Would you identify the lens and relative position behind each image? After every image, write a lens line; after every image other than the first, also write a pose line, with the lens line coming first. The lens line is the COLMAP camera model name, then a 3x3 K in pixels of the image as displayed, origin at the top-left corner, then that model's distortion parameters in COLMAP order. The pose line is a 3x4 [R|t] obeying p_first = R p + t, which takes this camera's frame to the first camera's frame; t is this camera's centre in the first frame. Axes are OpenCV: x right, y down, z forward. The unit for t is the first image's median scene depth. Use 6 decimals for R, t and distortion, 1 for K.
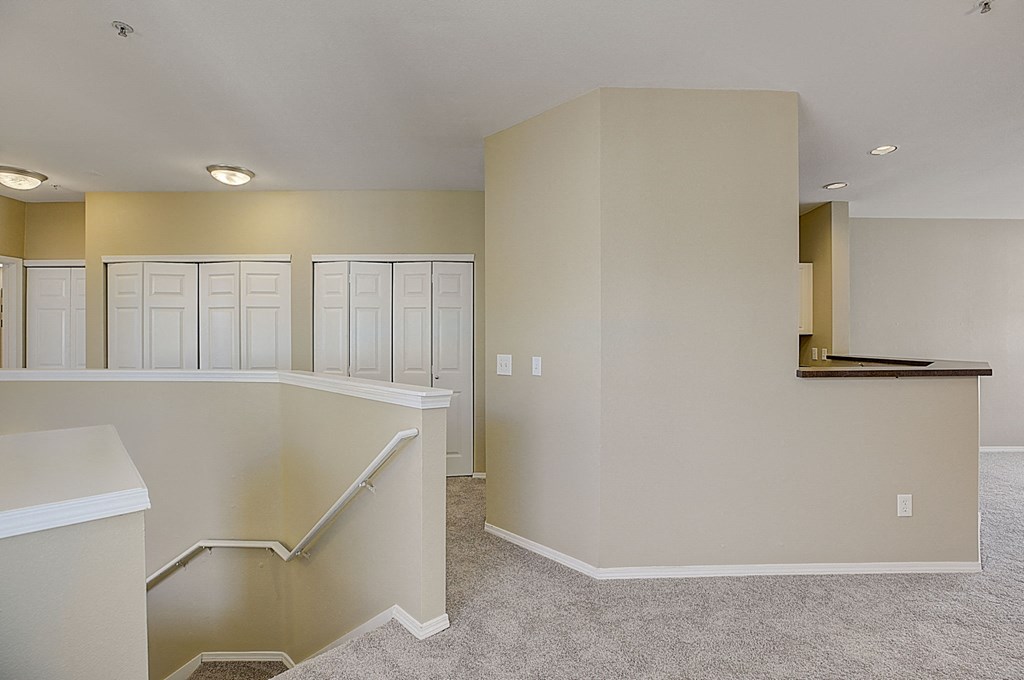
lens RADIAL K [[480.4, 0, 518.1], [0, 480.4, 337.1], [0, 0, 1]] dist [-0.037568, 0.011371]
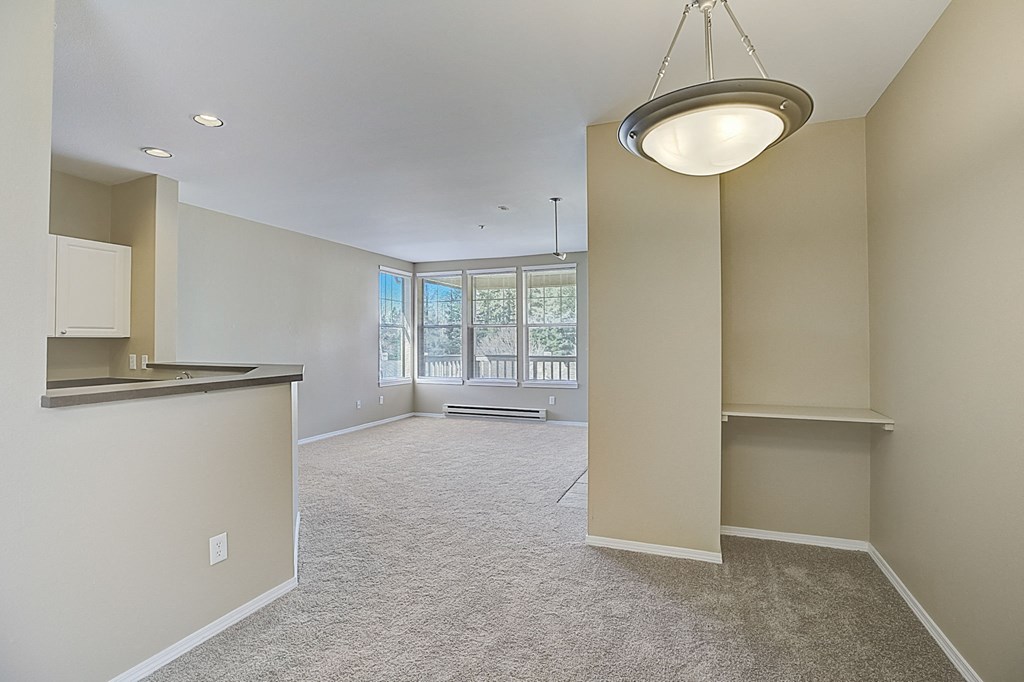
lens RADIAL K [[480.4, 0, 518.1], [0, 480.4, 338.1], [0, 0, 1]] dist [-0.037568, 0.011371]
pose [[0.371251, 0.003196, 0.928527, 0.194258], [0.001126, 0.999992, -0.003893, -0.000578], [-0.928532, 0.002491, 0.371245, 0.162857]]
